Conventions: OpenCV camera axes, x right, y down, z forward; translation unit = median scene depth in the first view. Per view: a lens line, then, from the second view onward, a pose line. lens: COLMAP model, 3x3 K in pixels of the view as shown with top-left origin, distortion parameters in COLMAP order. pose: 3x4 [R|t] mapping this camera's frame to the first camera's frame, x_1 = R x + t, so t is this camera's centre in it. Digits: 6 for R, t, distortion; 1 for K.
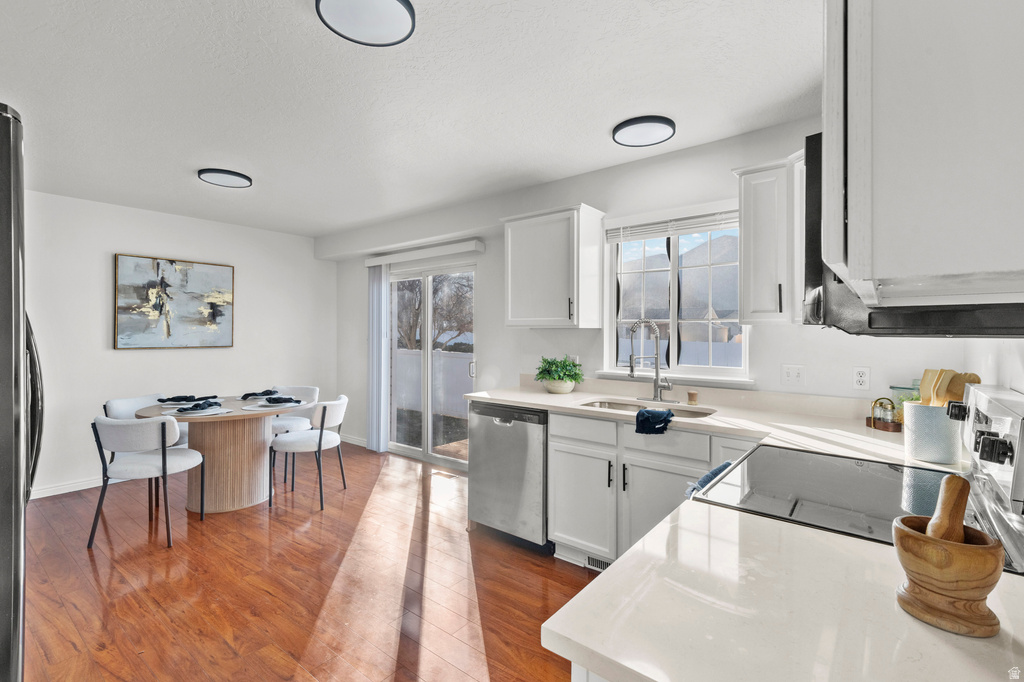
lens RADIAL K [[456.1, 0, 505.7], [0, 456.1, 331.3], [0, 0, 1]] dist [0.011361, -0.000012]
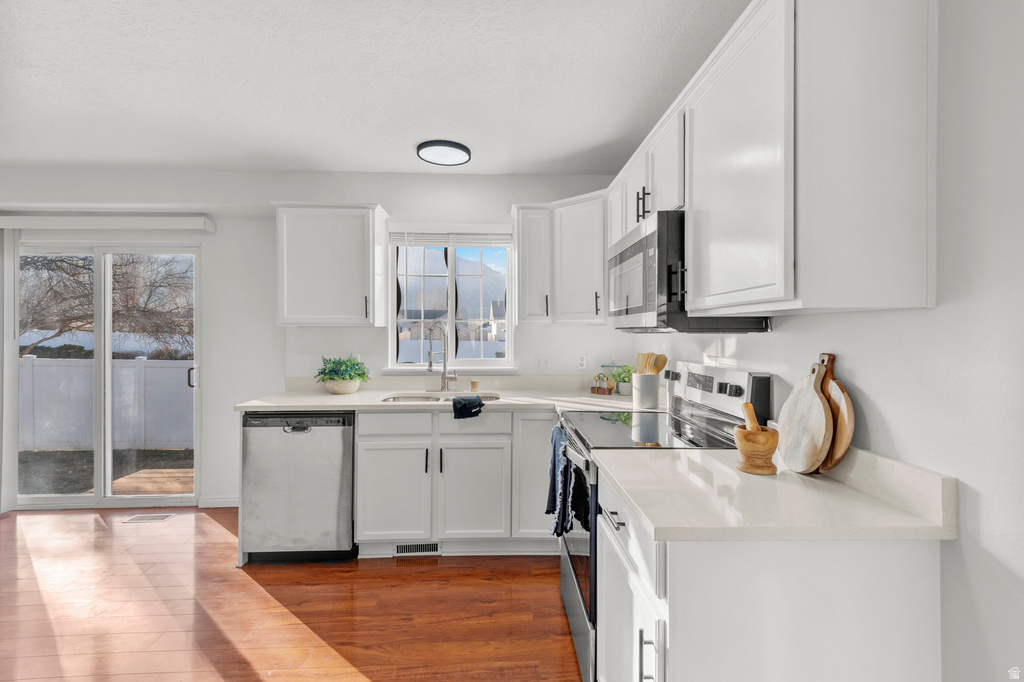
lens RADIAL K [[453.2, 0, 514.6], [0, 453.2, 329.6], [0, 0, 1]] dist [0.002027, -0.000296]
pose [[0.748273, 0.001368, 0.663390, -0.287366], [-0.001273, 0.999999, -0.000626, -0.000013], [-0.663390, -0.000377, 0.748274, 0.044891]]
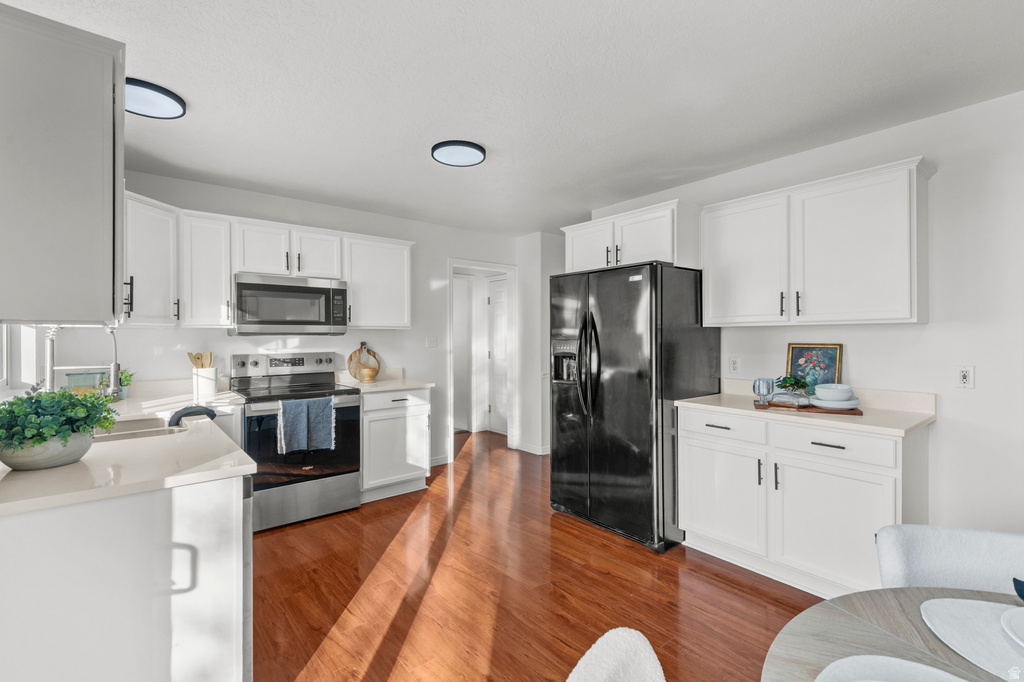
lens RADIAL K [[450.7, 0, 514.2], [0, 450.7, 334.4], [0, 0, 1]] dist [0.001109, -0.000027]
pose [[-0.979995, -0.000959, 0.199019, -0.496401], [-0.002192, 0.999980, -0.005978, 0.007401], [-0.199009, -0.006294, -0.979977, 1.546160]]
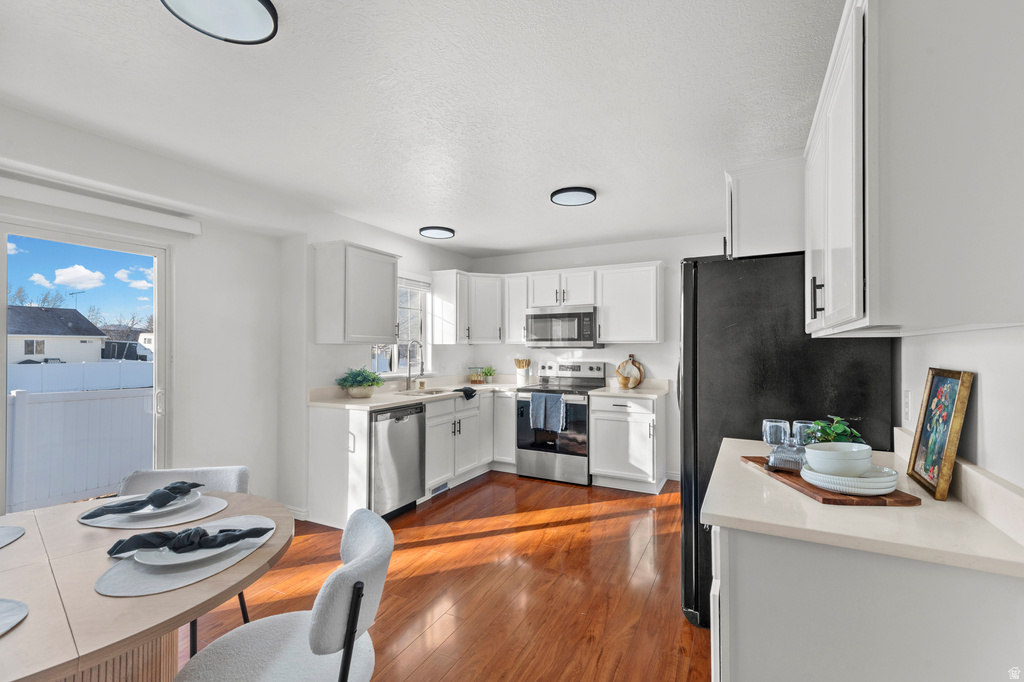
lens RADIAL K [[453.6, 0, 512.0], [0, 453.6, 341.0], [0, 0, 1]] dist [0.001616, -0.000118]
pose [[-0.199661, 0.010763, 0.979806, -1.321846], [-0.005176, 0.999914, -0.012039, -0.002906], [-0.979851, -0.007475, -0.199588, 0.979373]]
